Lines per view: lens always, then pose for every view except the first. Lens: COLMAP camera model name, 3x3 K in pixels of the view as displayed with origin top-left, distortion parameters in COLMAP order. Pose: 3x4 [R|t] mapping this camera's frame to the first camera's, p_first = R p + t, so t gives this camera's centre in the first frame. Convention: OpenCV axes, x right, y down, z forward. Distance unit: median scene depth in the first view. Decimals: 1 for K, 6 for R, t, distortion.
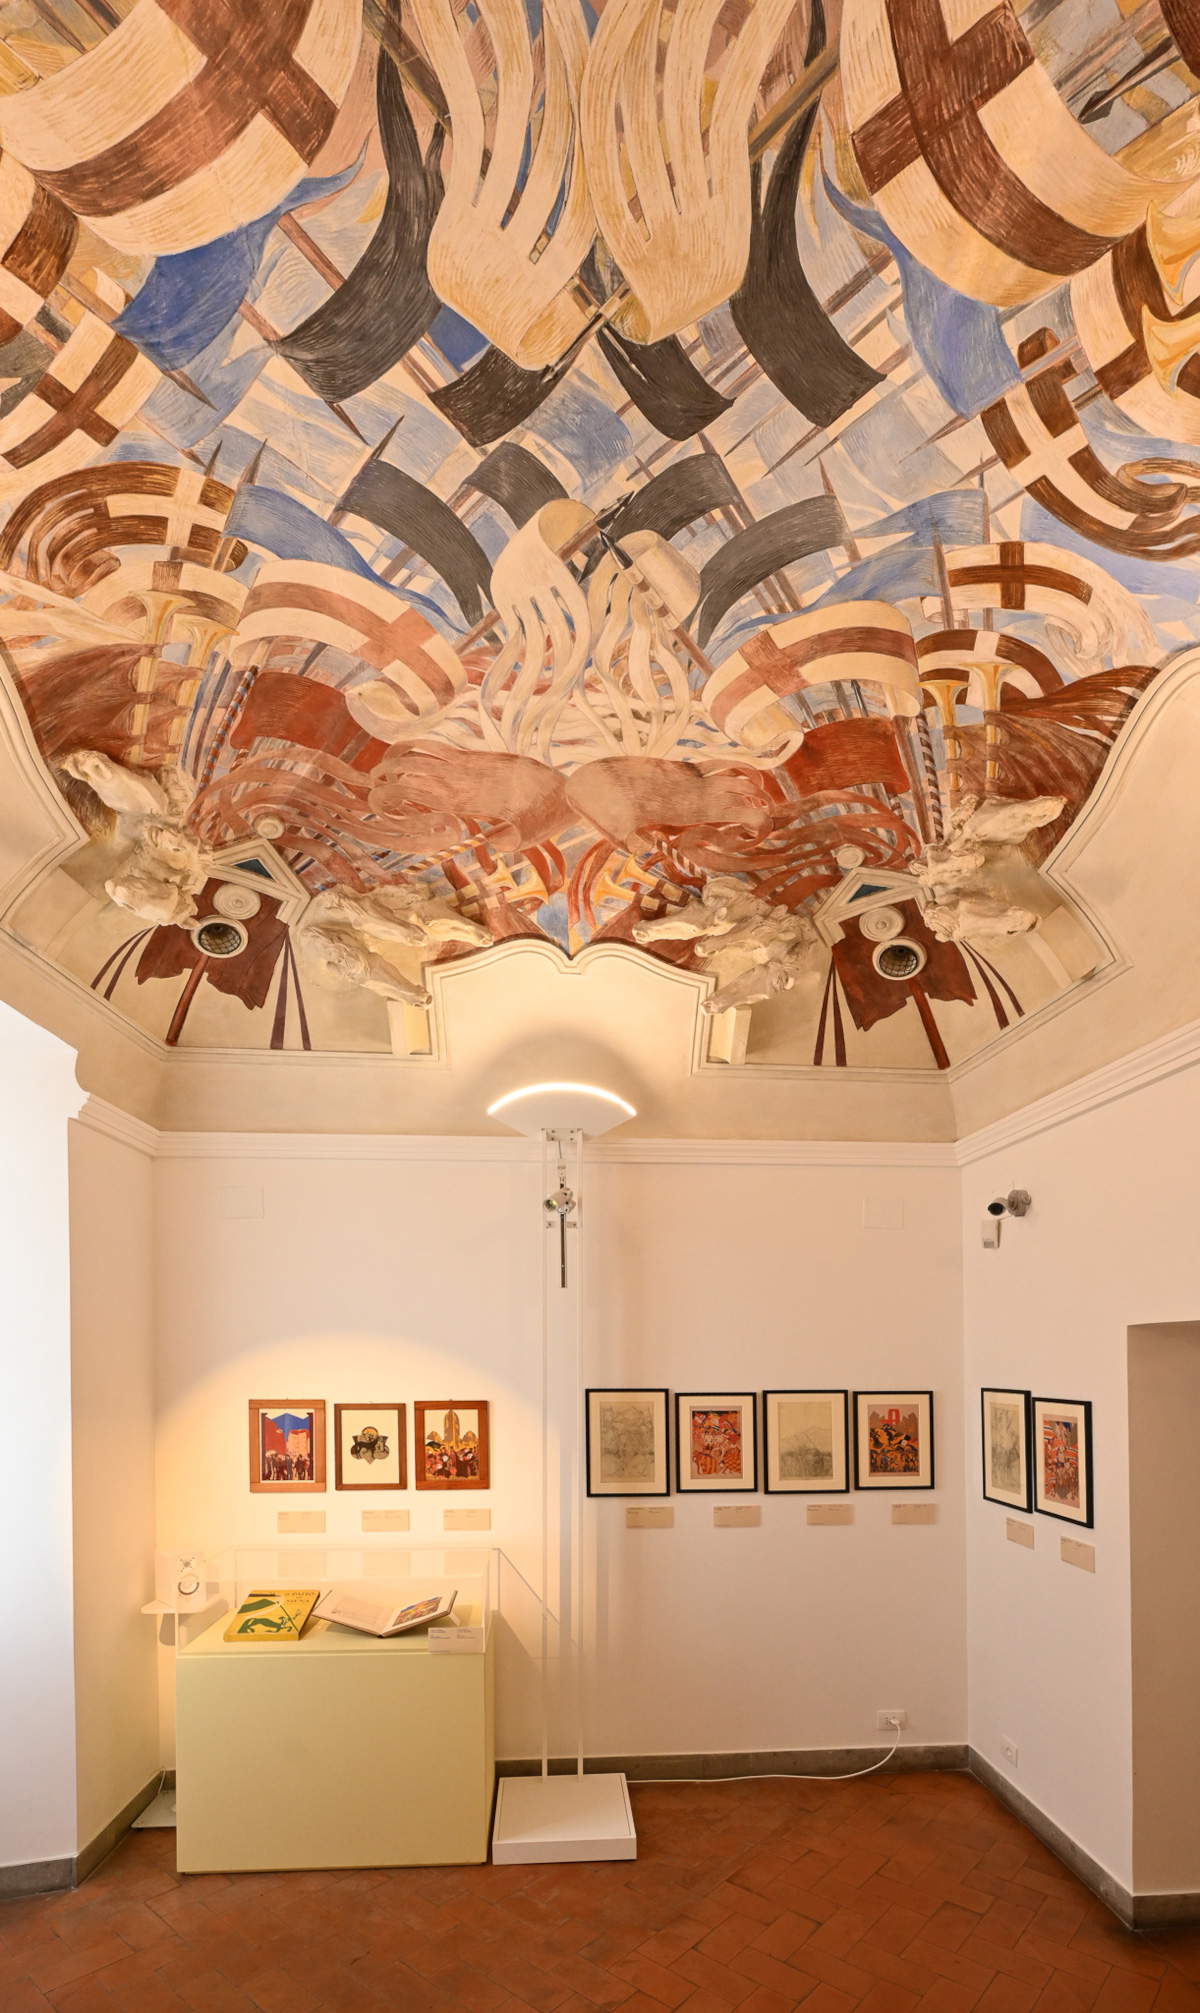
lens RADIAL K [[820.9, 0, 599.4], [0, 820.9, 1004.8], [0, 0, 1]] dist [-0.000789, 0.000073]
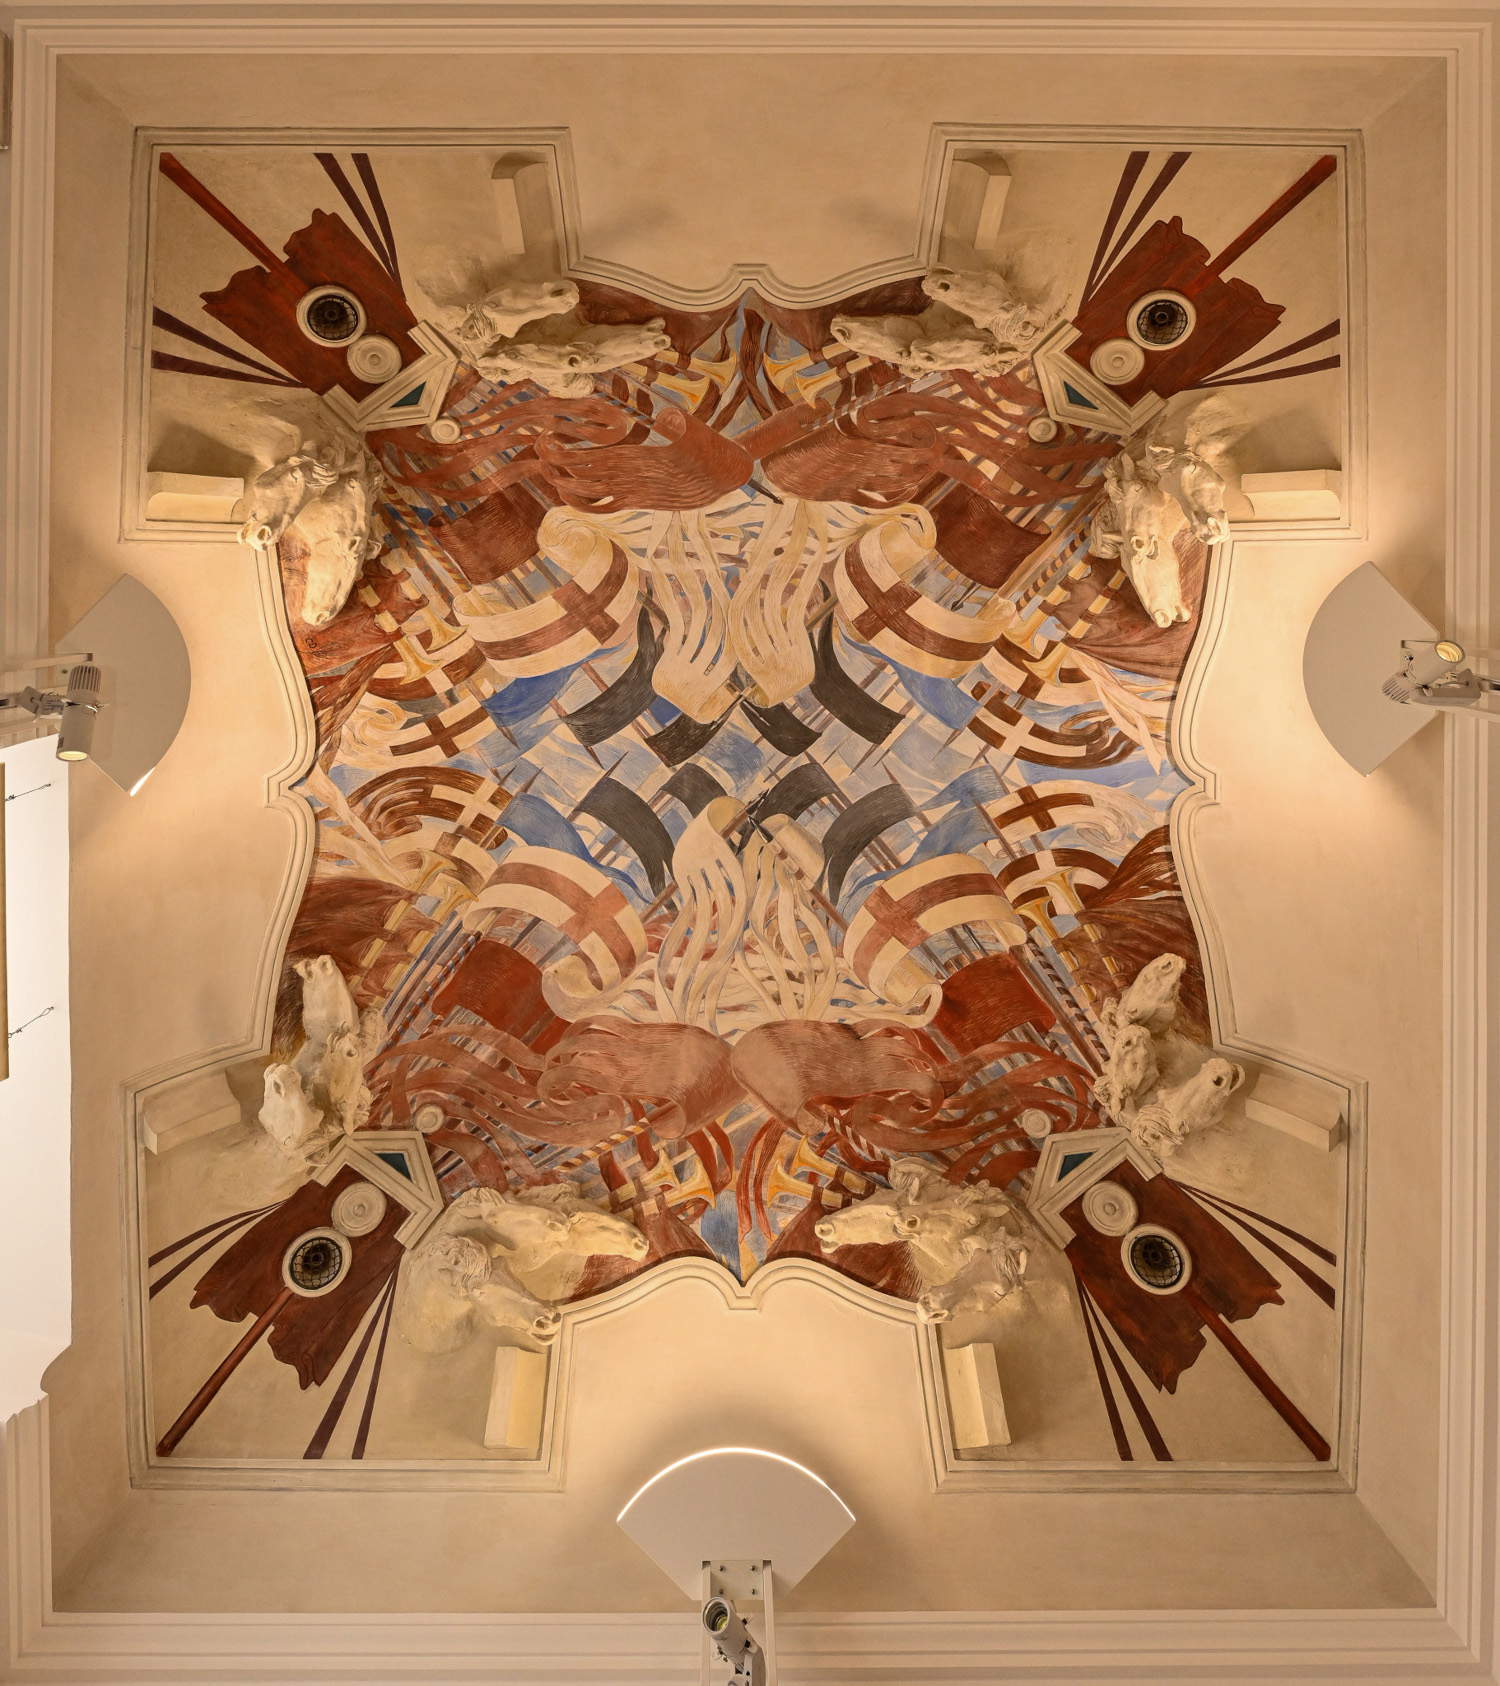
lens RADIAL K [[871.0, 0, 746.9], [0, 871.0, 842.0], [0, 0, 1]] dist [-0.000682, -0.000067]
pose [[0.998114, -0.060519, 0.010317, -0.020340], [0.031541, 0.361310, -0.931912, 0.841068], [0.052670, 0.930480, 0.362537, 0.440727]]
